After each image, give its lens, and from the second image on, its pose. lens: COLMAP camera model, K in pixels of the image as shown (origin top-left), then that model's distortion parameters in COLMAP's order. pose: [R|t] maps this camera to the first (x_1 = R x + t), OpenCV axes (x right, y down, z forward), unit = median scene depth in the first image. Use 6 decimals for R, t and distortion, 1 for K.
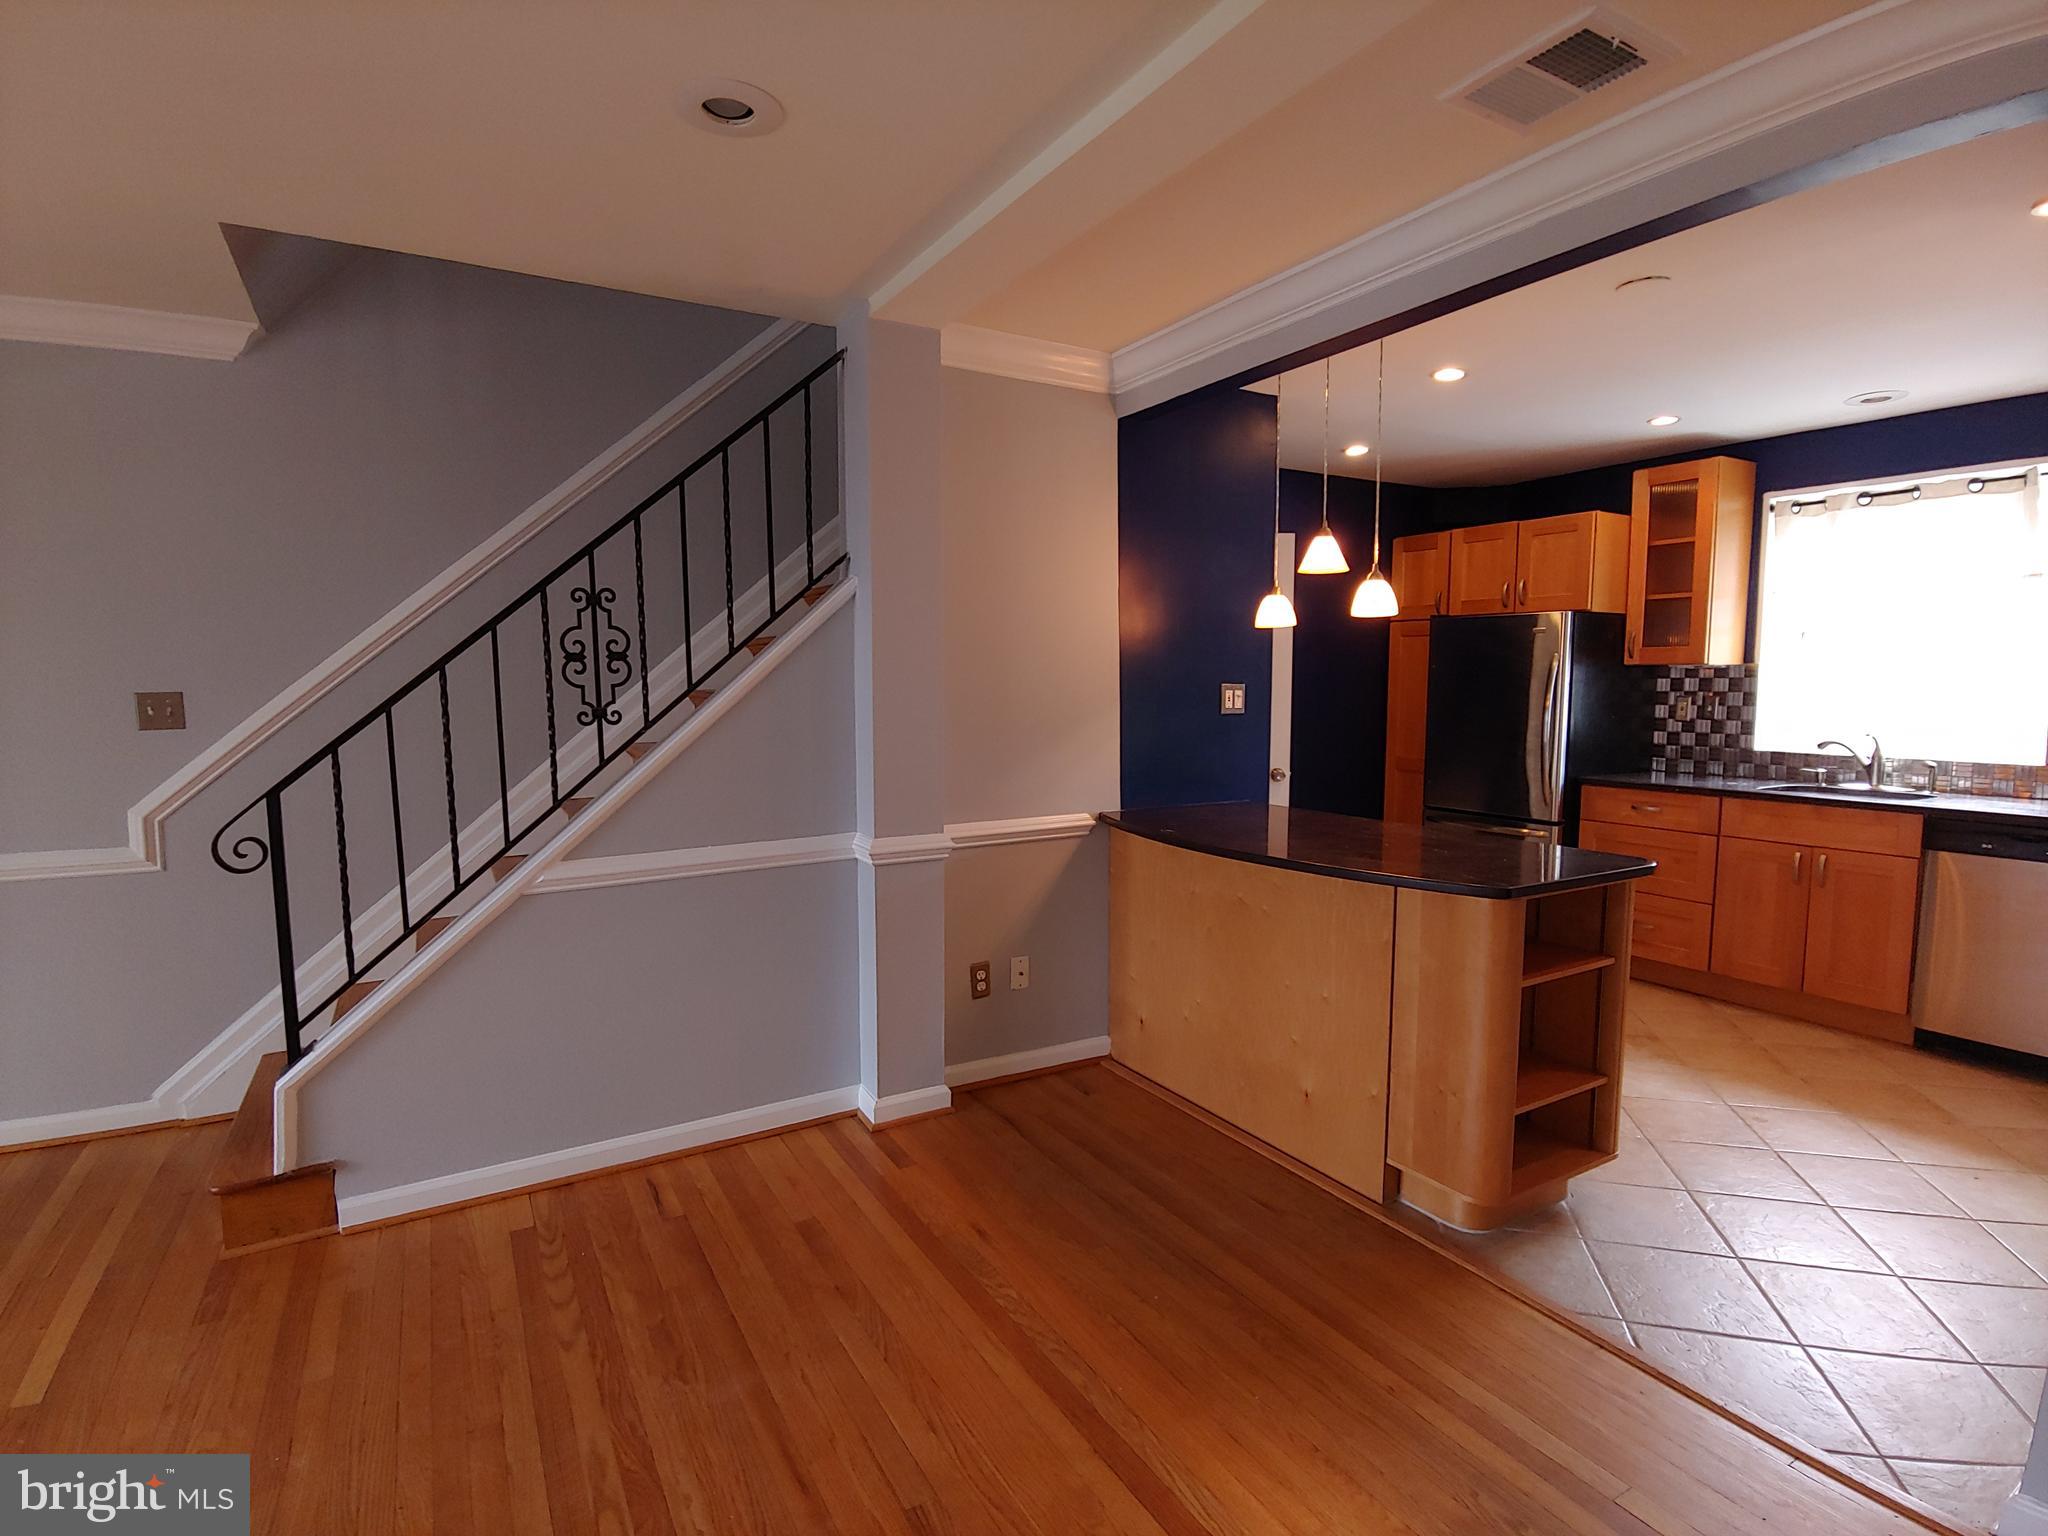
lens RADIAL K [[1026.7, 0, 1022.2], [0, 1026.7, 776.2], [0, 0, 1]] dist [-0.014322, 0.000716]
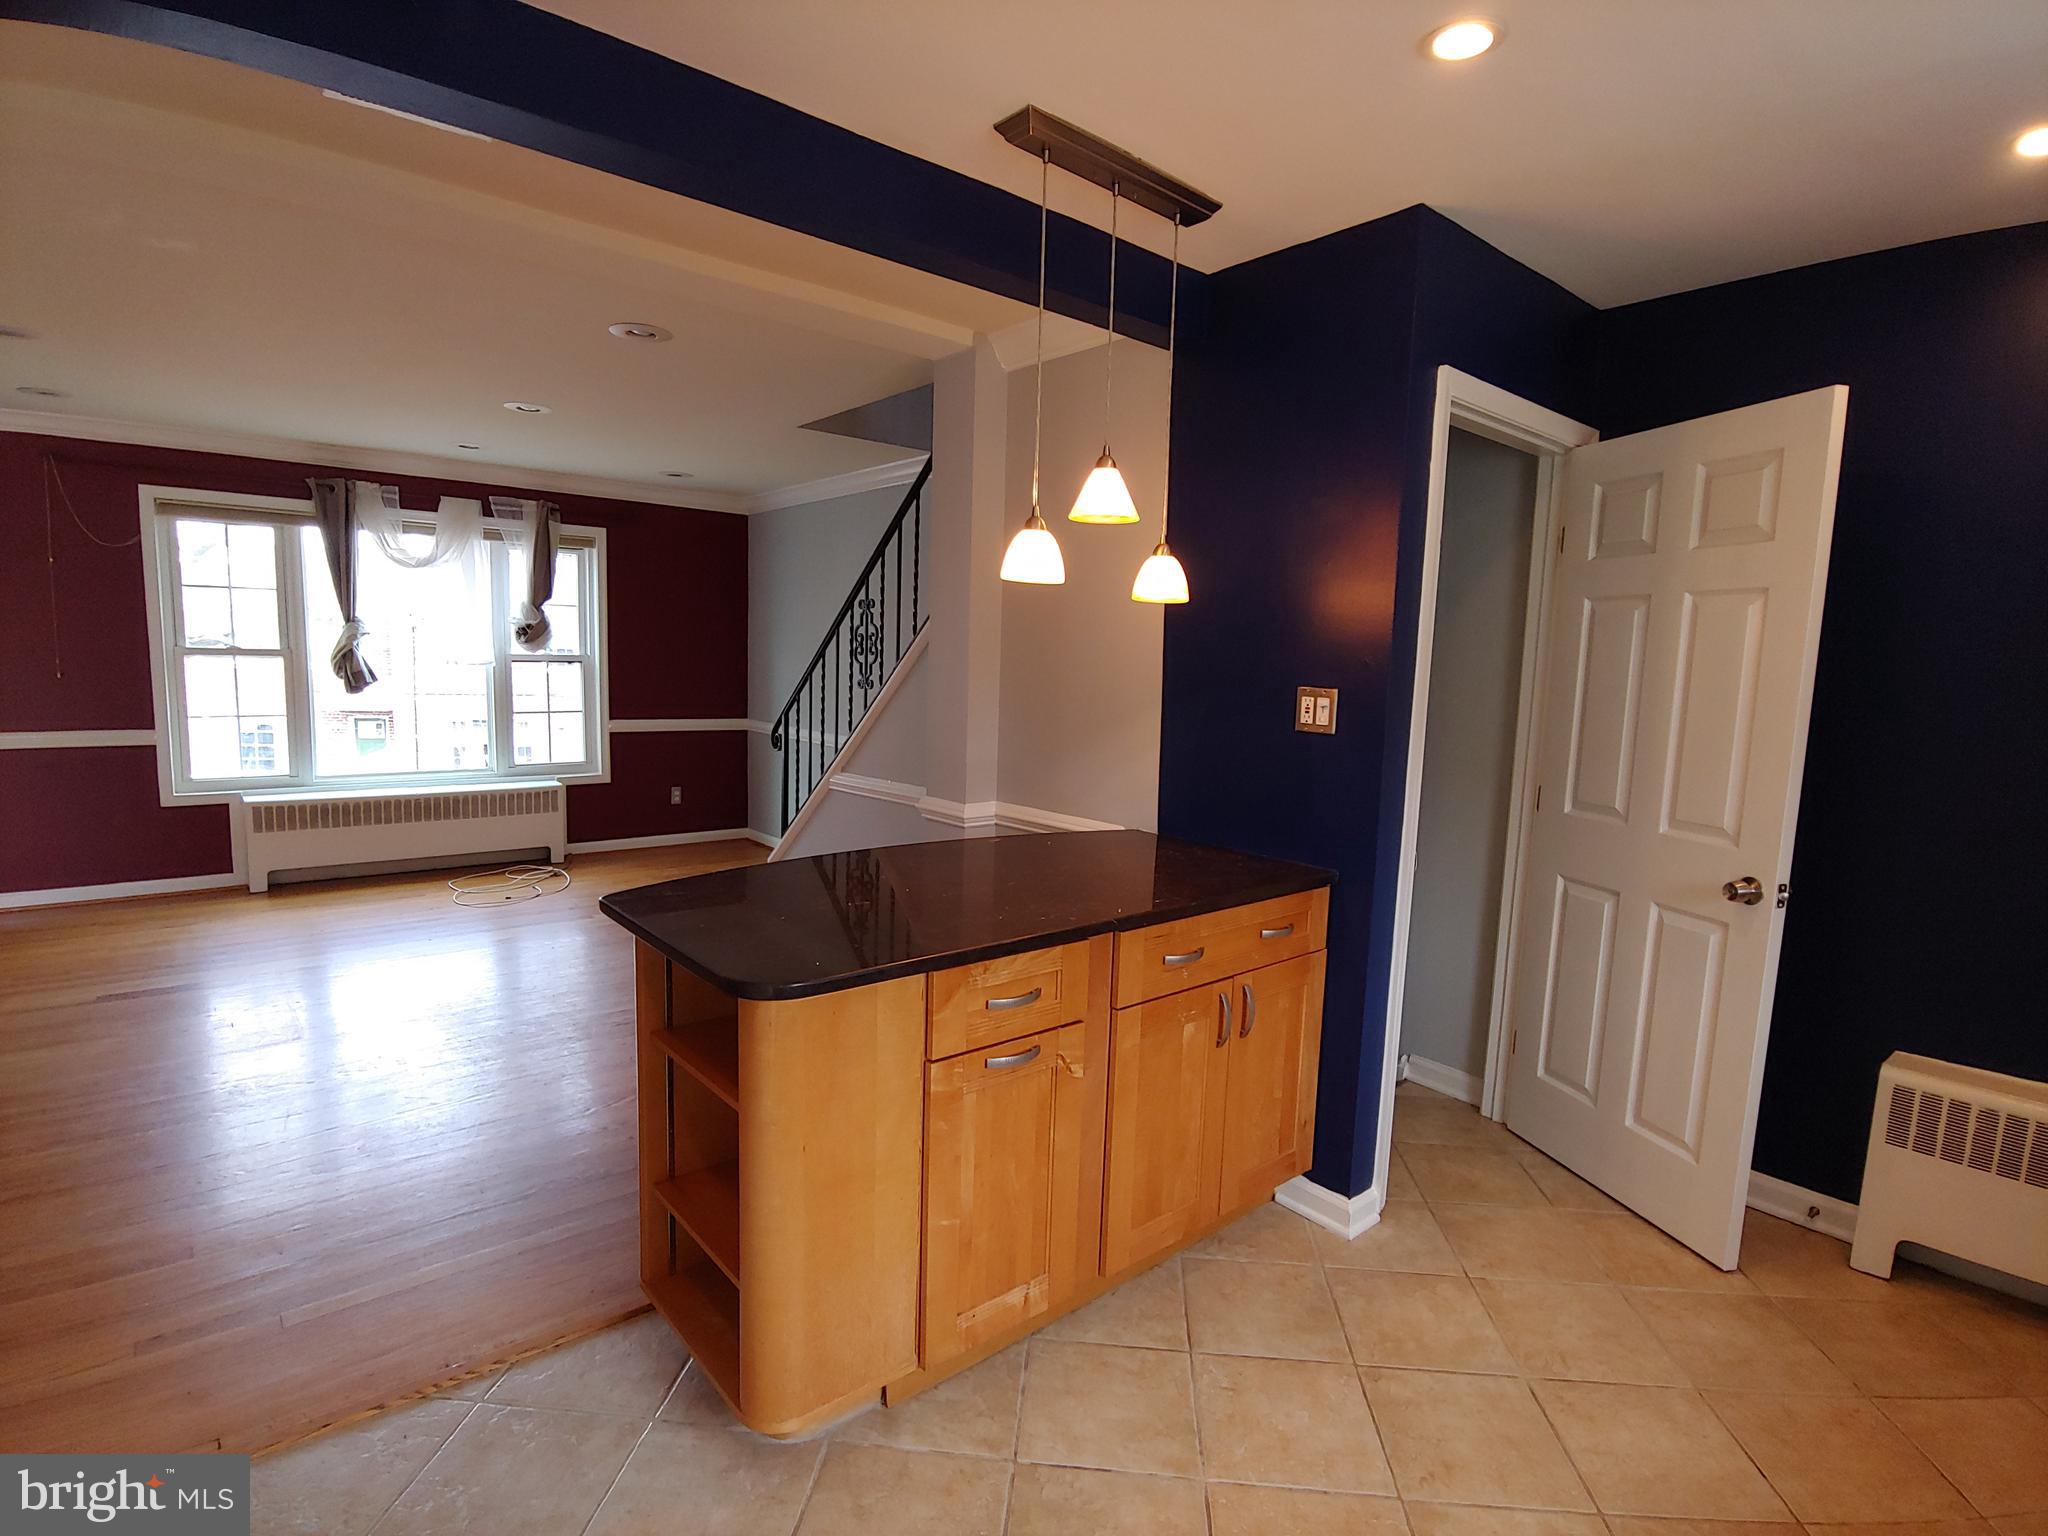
lens RADIAL K [[1026.7, 0, 1022.2], [0, 1026.7, 776.2], [0, 0, 1]] dist [-0.014322, 0.000716]
pose [[0.166260, 0.121282, -0.978595, 0.756880], [-0.124831, 0.987012, 0.101117, -0.070020], [0.978149, 0.105347, 0.179240, 0.638774]]
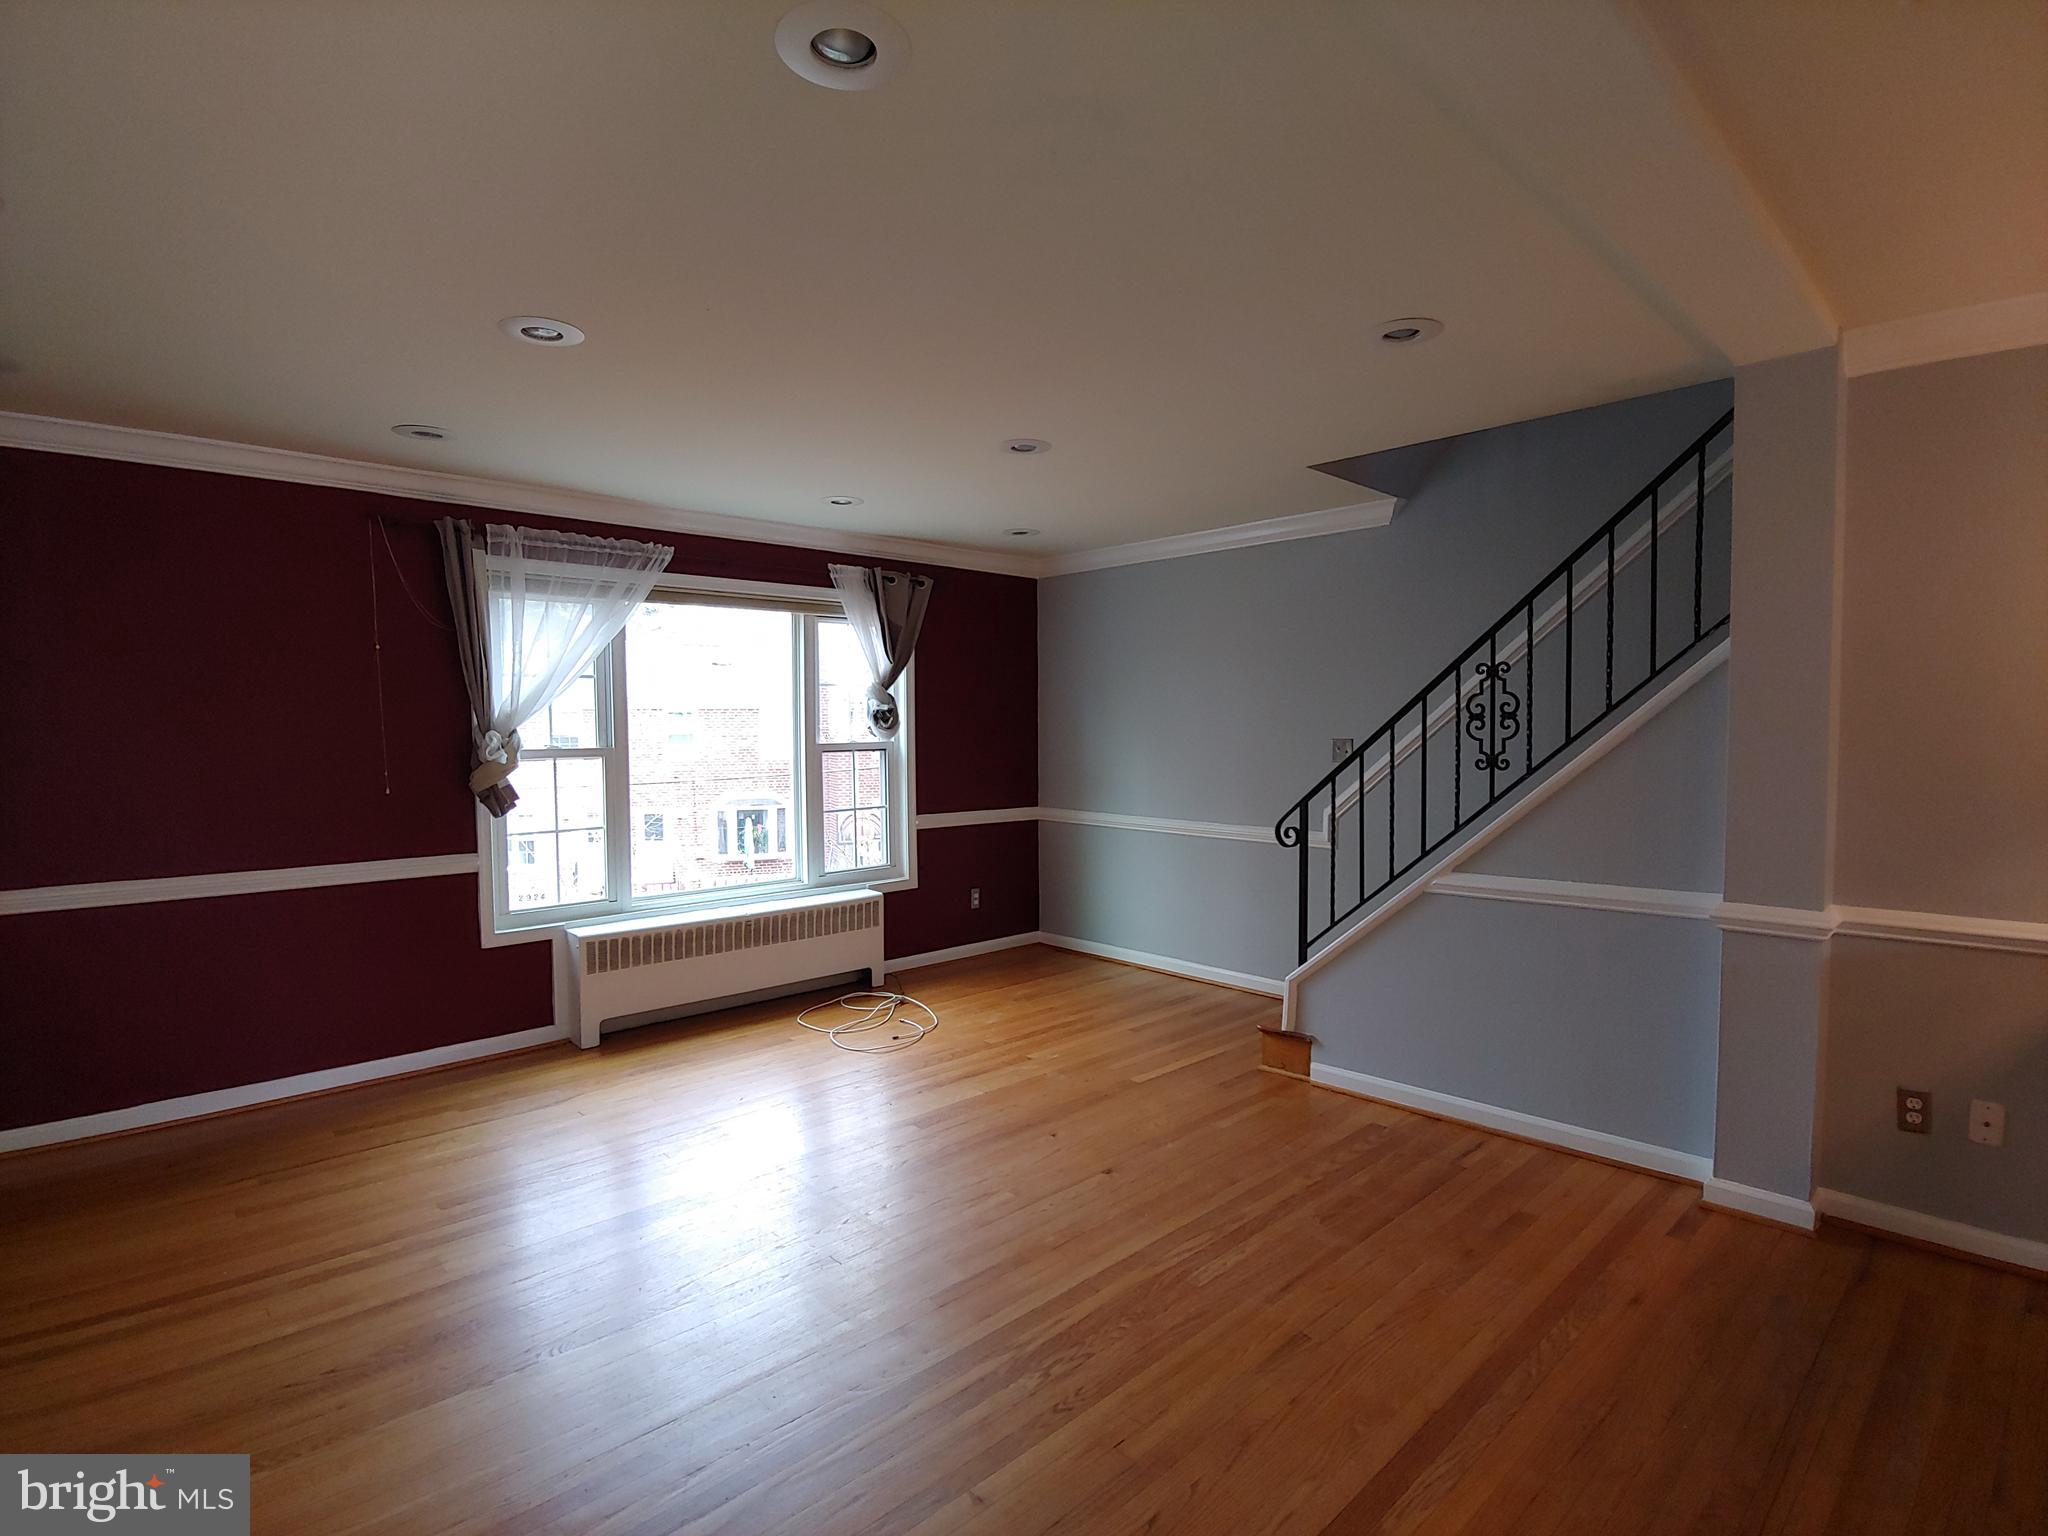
lens RADIAL K [[1026.7, 0, 1022.2], [0, 1026.7, 776.2], [0, 0, 1]] dist [-0.014322, 0.000716]
pose [[0.225913, 0.046510, -0.973037, 0.451777], [-0.087806, 0.995766, 0.027210, -0.017194], [0.970182, 0.079291, 0.229040, 0.099189]]
